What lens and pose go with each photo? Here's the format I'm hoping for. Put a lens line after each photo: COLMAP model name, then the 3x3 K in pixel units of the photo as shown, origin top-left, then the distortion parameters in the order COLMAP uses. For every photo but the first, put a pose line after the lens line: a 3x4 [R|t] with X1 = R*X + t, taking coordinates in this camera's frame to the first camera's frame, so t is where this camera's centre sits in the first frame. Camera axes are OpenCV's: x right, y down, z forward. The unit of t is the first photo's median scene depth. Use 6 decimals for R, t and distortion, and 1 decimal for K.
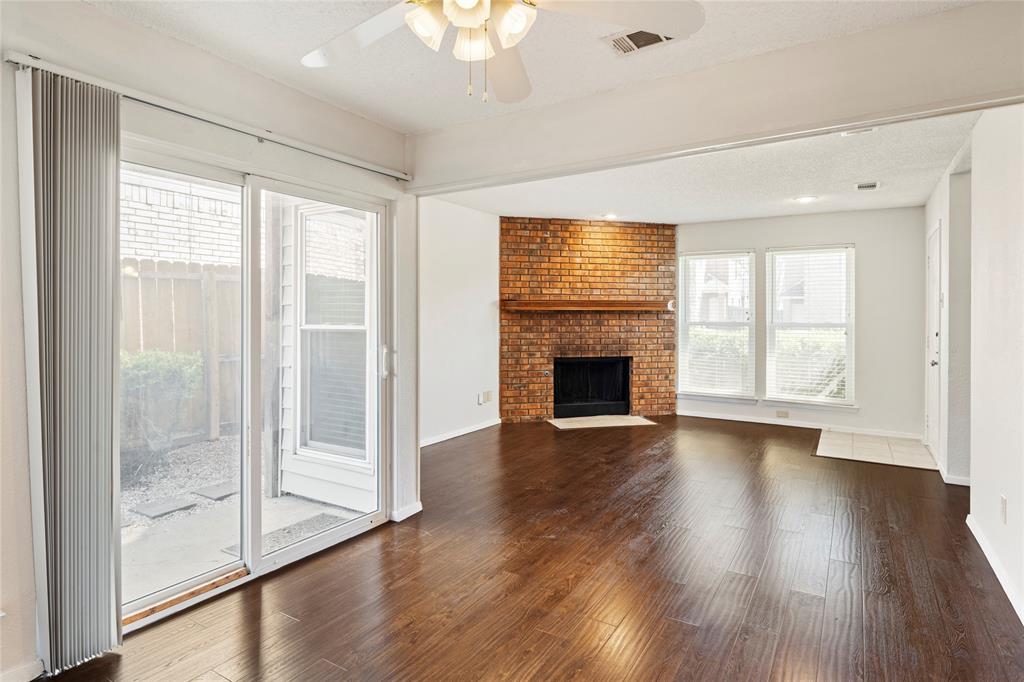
lens RADIAL K [[558.2, 0, 511.0], [0, 558.2, 316.6], [0, 0, 1]] dist [0.001646, -0.000187]
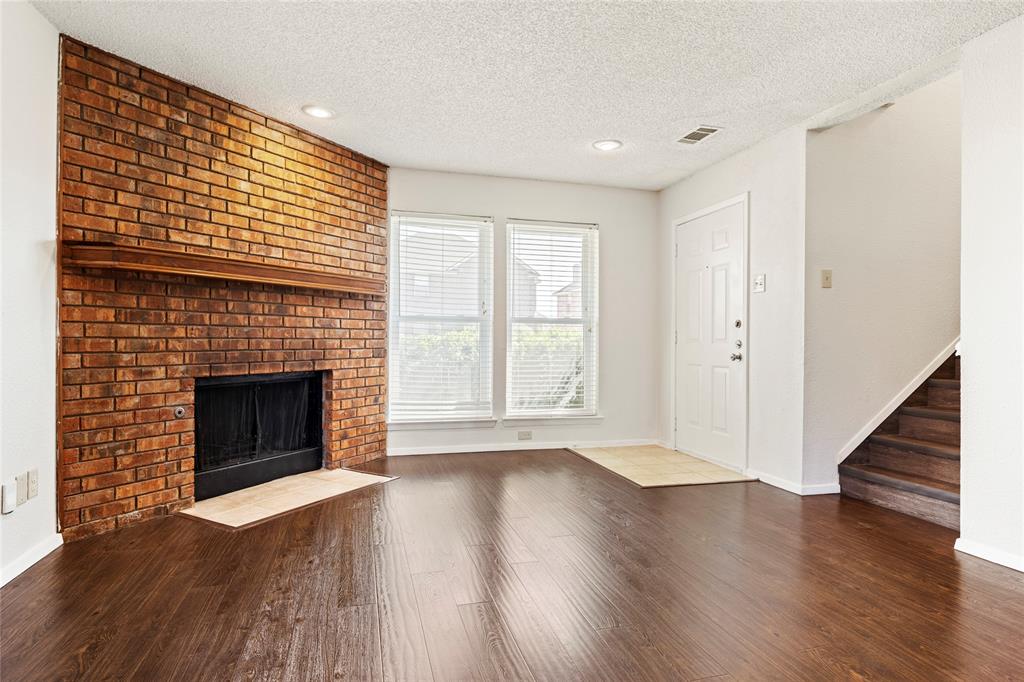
lens RADIAL K [[554.9, 0, 505.8], [0, 554.9, 338.6], [0, 0, 1]] dist [0.003092, -0.009501]
pose [[0.687444, 0.000768, 0.726237, -0.086020], [-0.001539, 0.999999, 0.000400, 0.039224], [-0.726235, -0.001393, 0.687445, 0.476125]]
